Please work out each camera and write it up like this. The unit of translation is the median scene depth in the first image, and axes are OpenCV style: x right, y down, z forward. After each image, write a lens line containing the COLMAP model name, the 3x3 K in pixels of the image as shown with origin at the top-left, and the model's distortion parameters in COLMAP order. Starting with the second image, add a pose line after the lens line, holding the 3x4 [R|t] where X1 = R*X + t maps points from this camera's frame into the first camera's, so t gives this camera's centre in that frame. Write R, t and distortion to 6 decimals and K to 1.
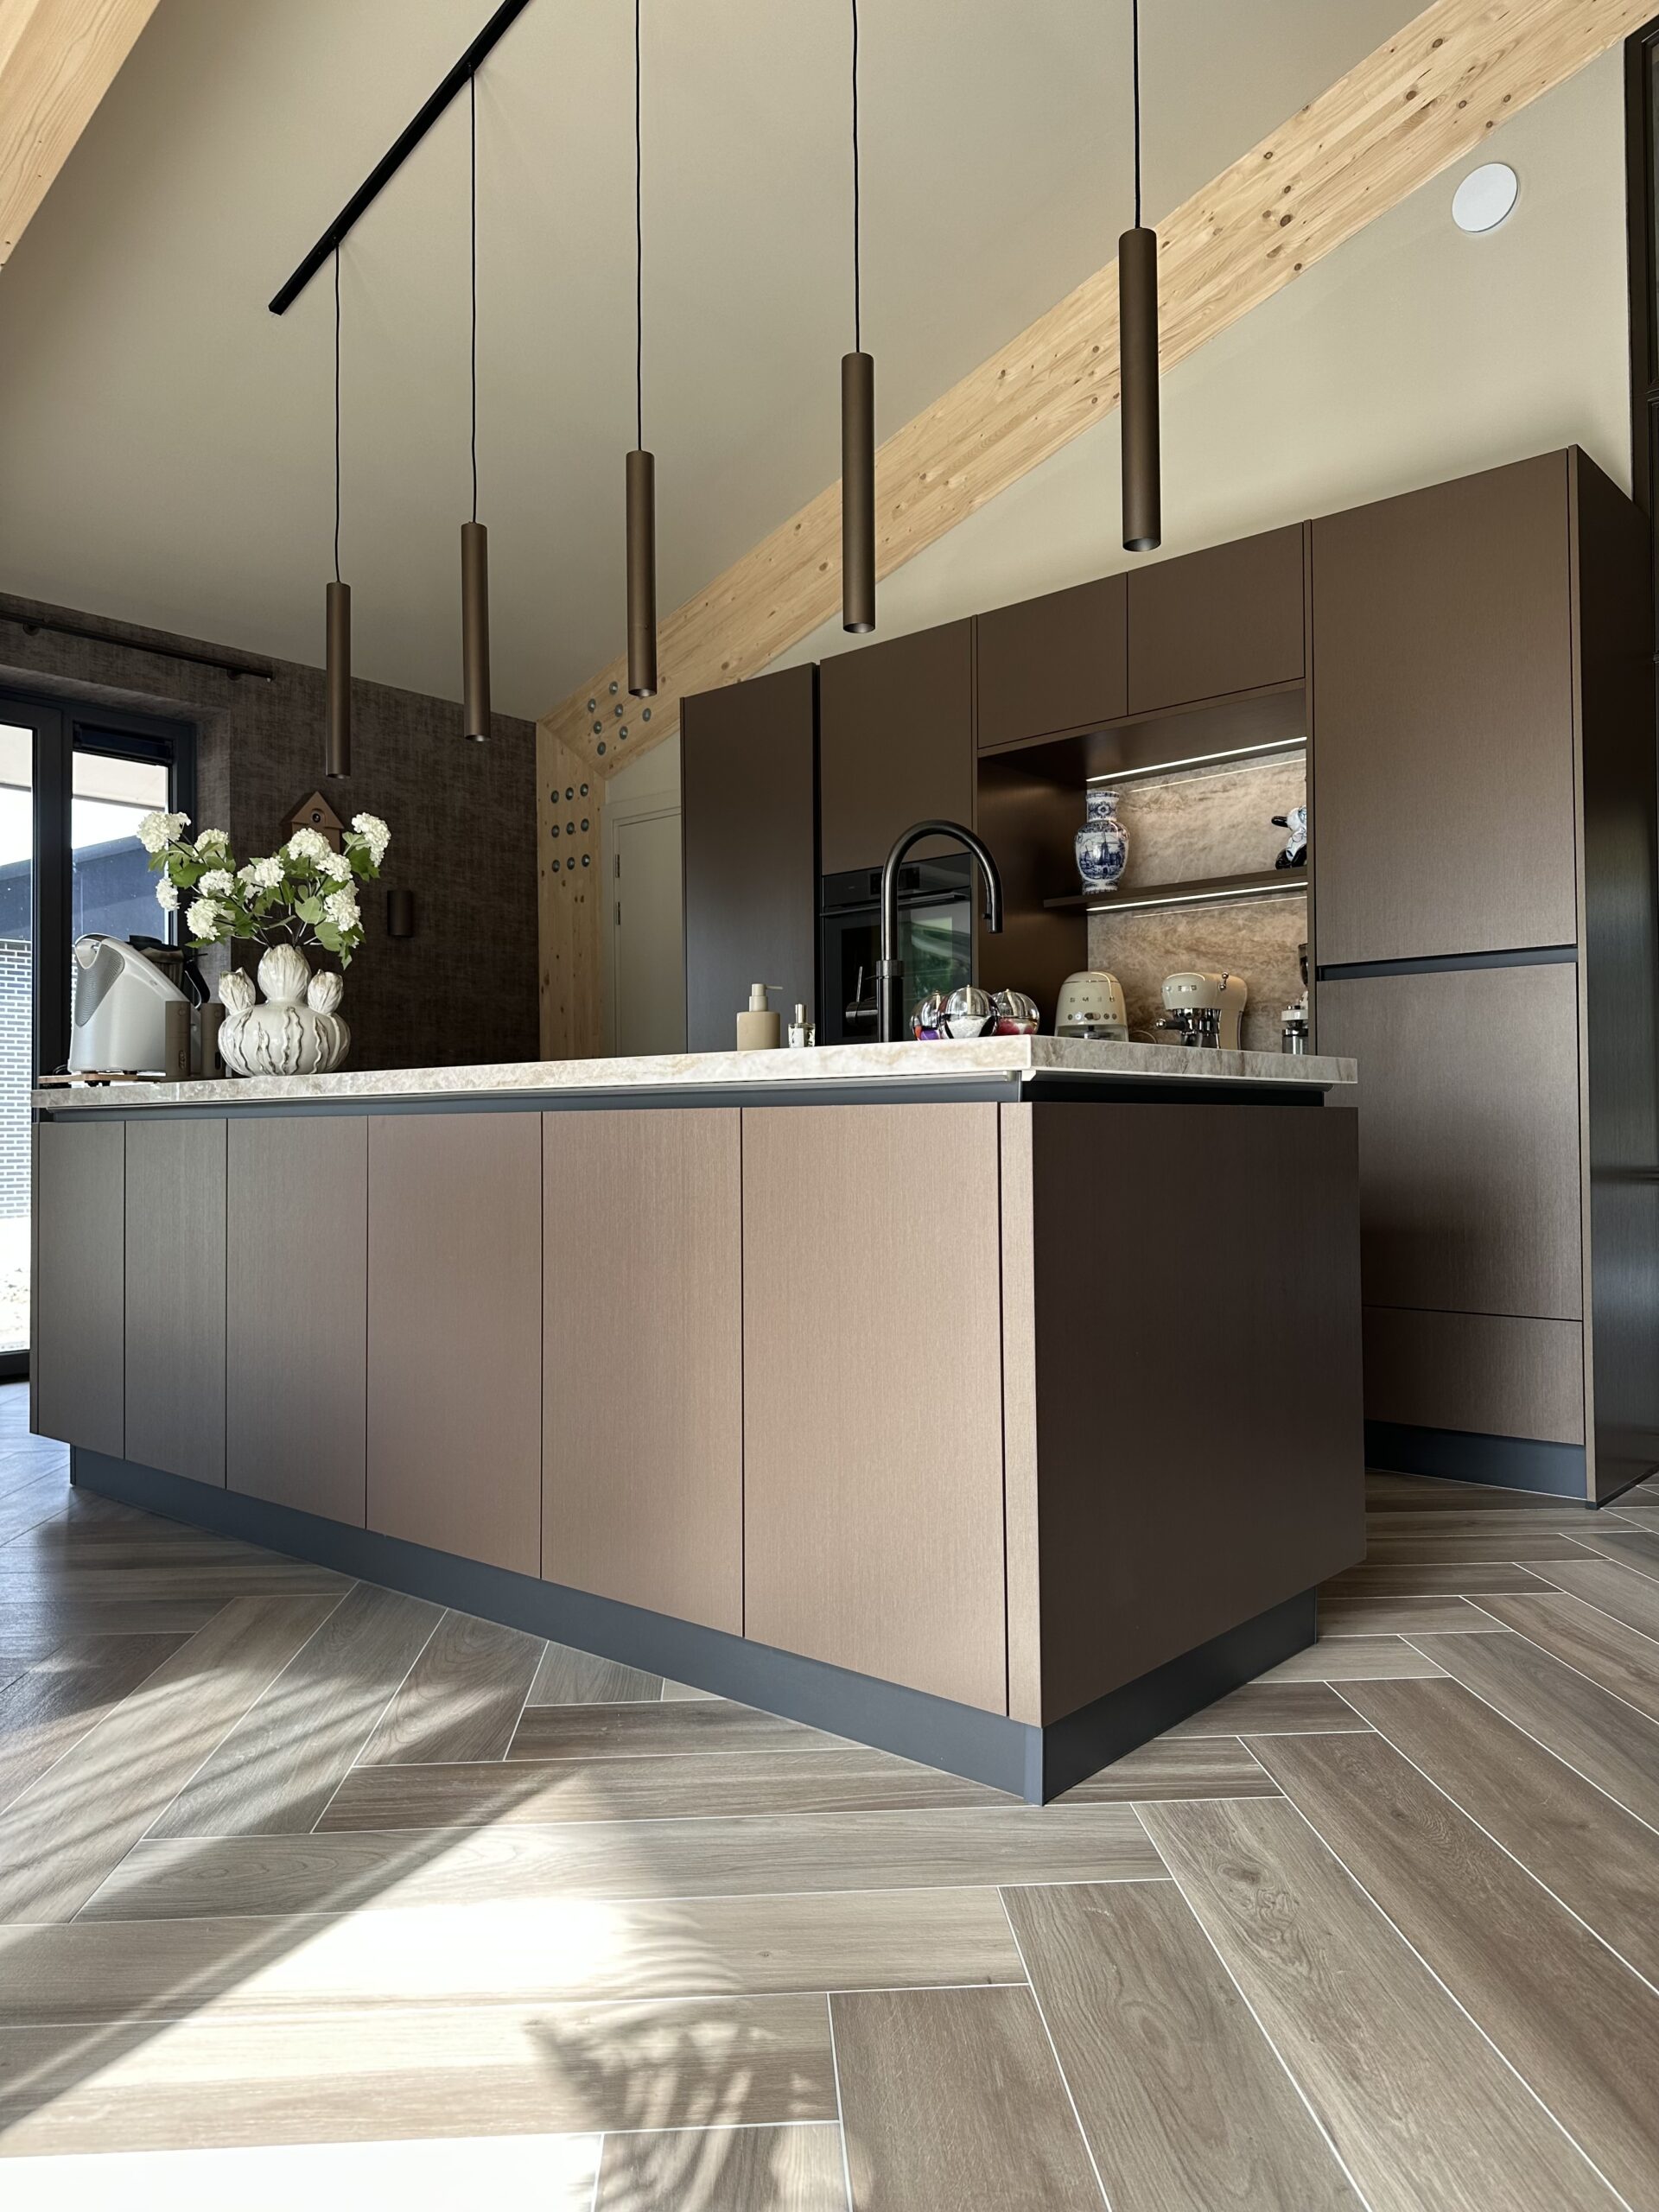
lens RADIAL K [[1556.3, 0, 822.7], [0, 1556.3, 1103.4], [0, 0, 1]] dist [0.048730, -0.062280]
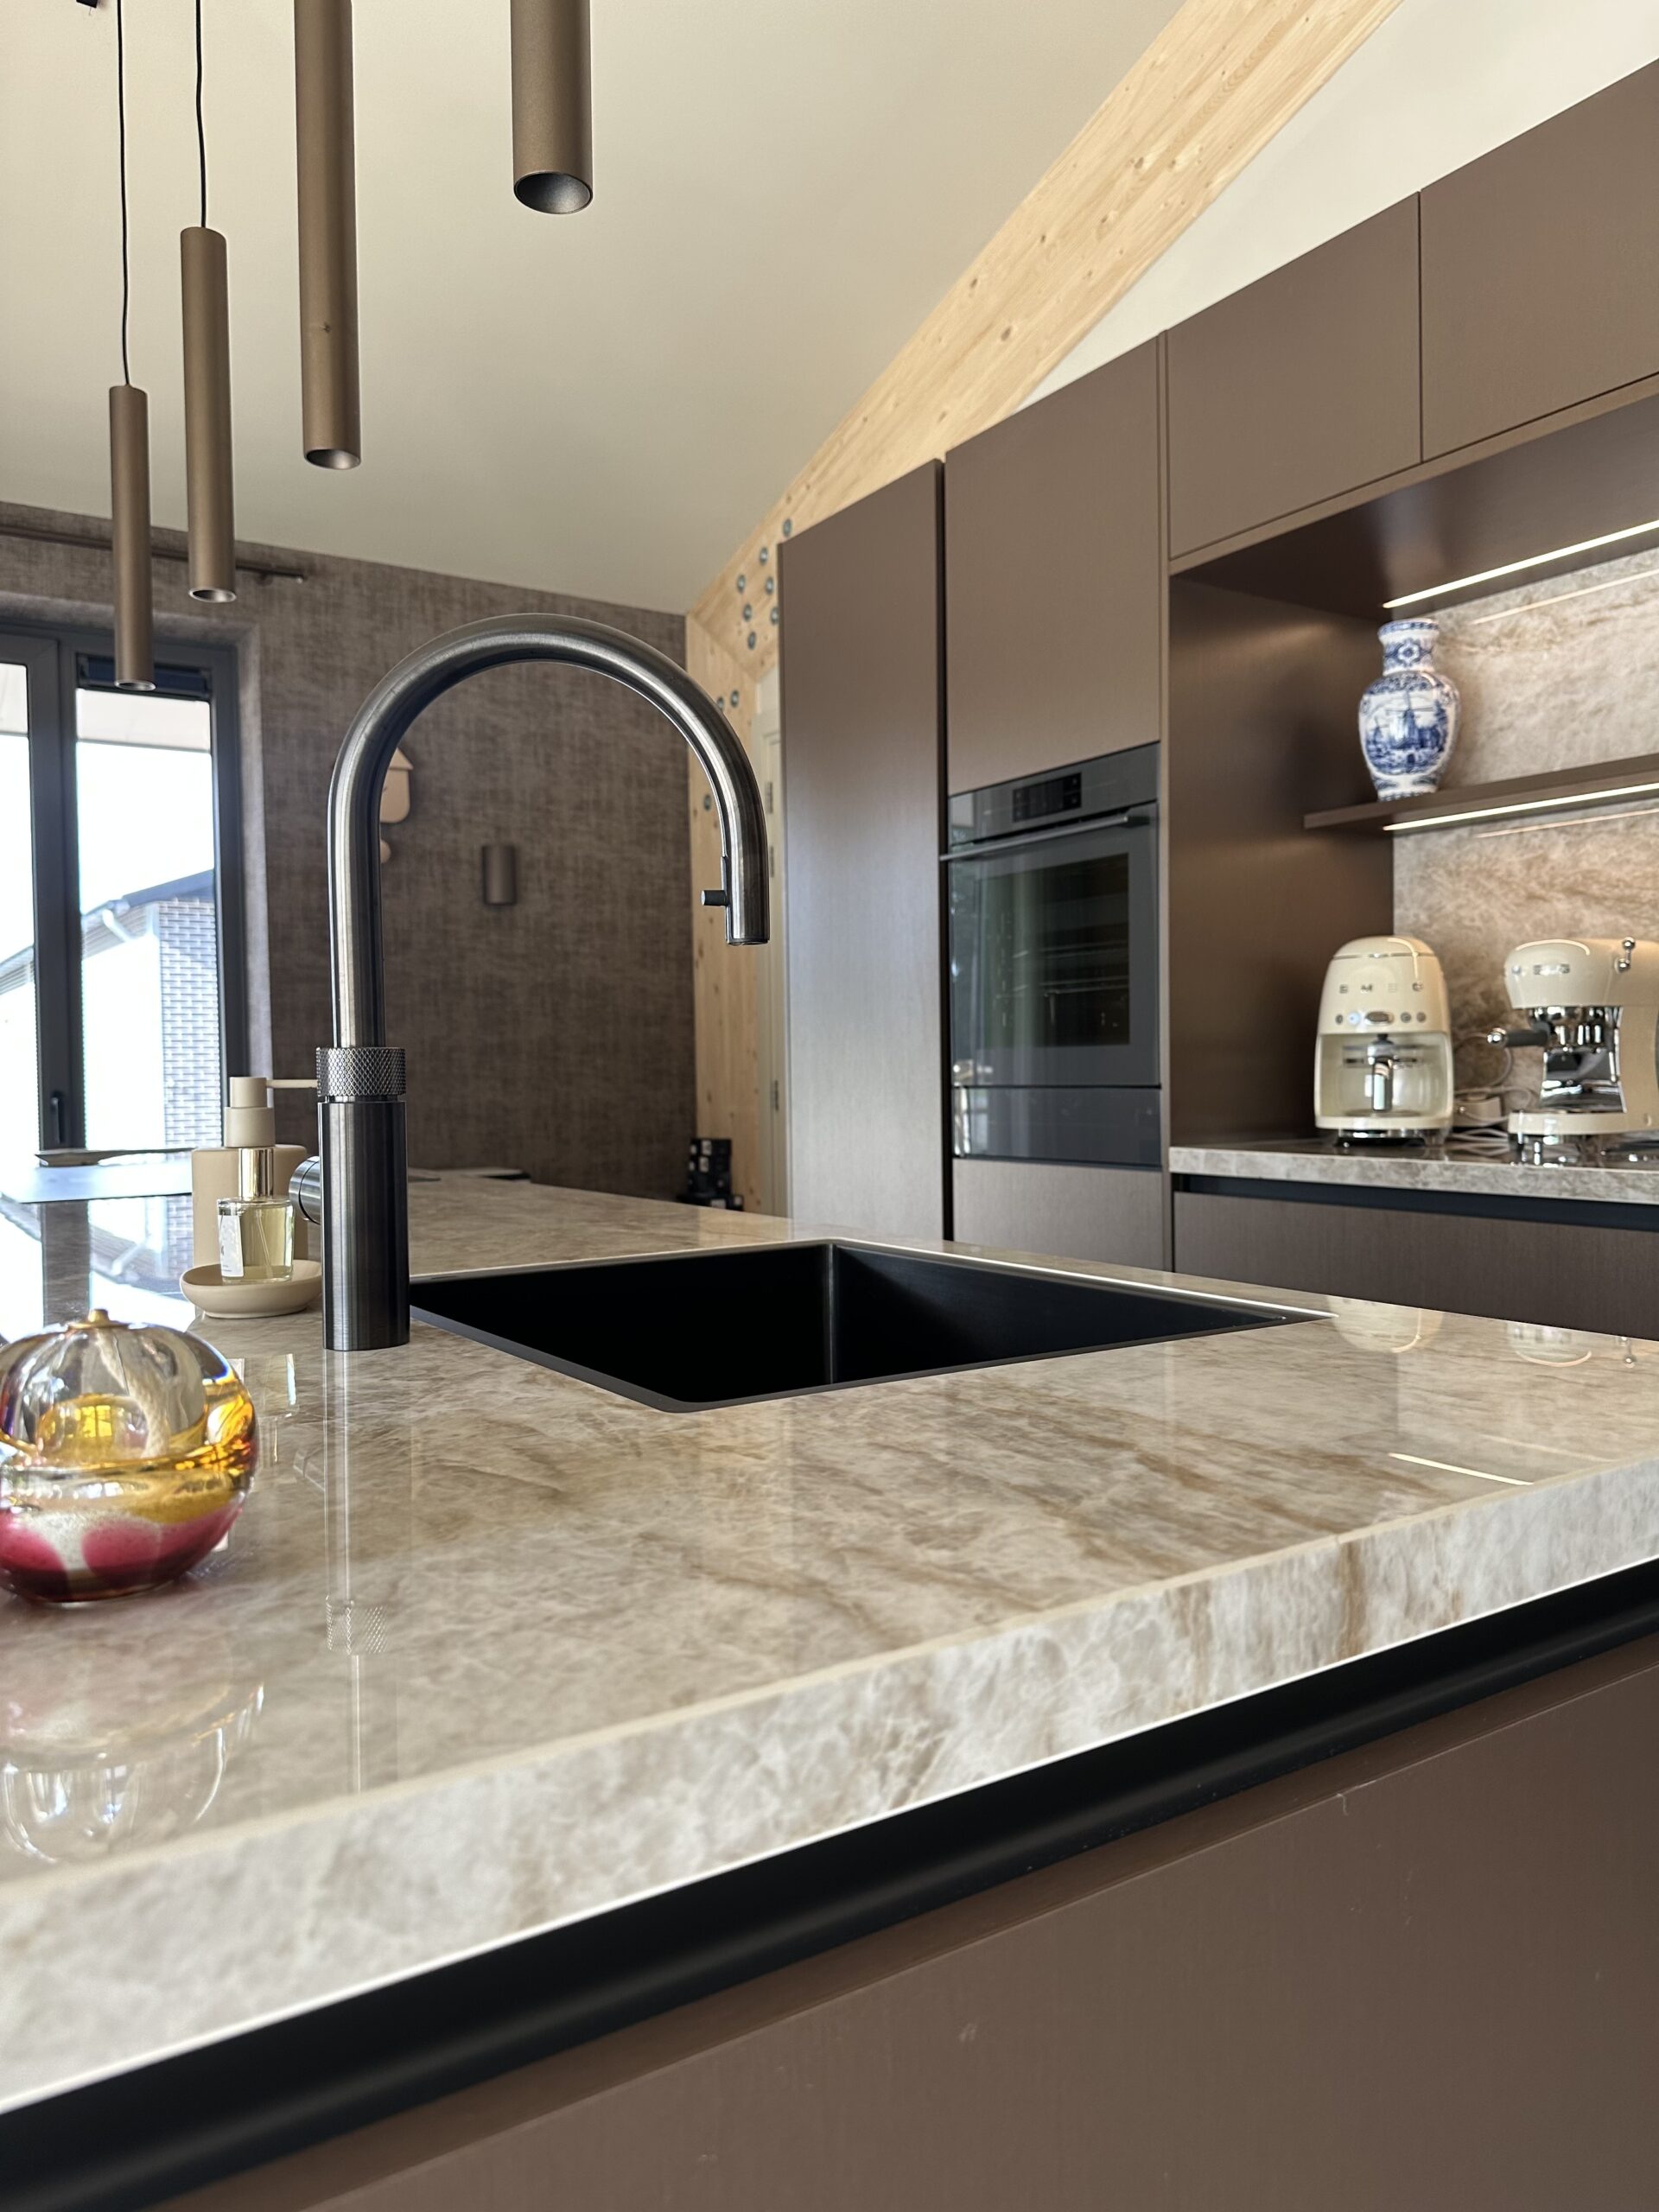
lens RADIAL K [[1595.0, 0, 829.5], [0, 1595.0, 1106.0], [0, 0, 1]] dist [-0.006106, -0.005777]
pose [[0.967451, -0.003902, -0.253030, 0.104979], [0.013649, 0.999230, 0.036778, -0.040084], [0.252691, -0.039034, 0.966759, 0.324367]]
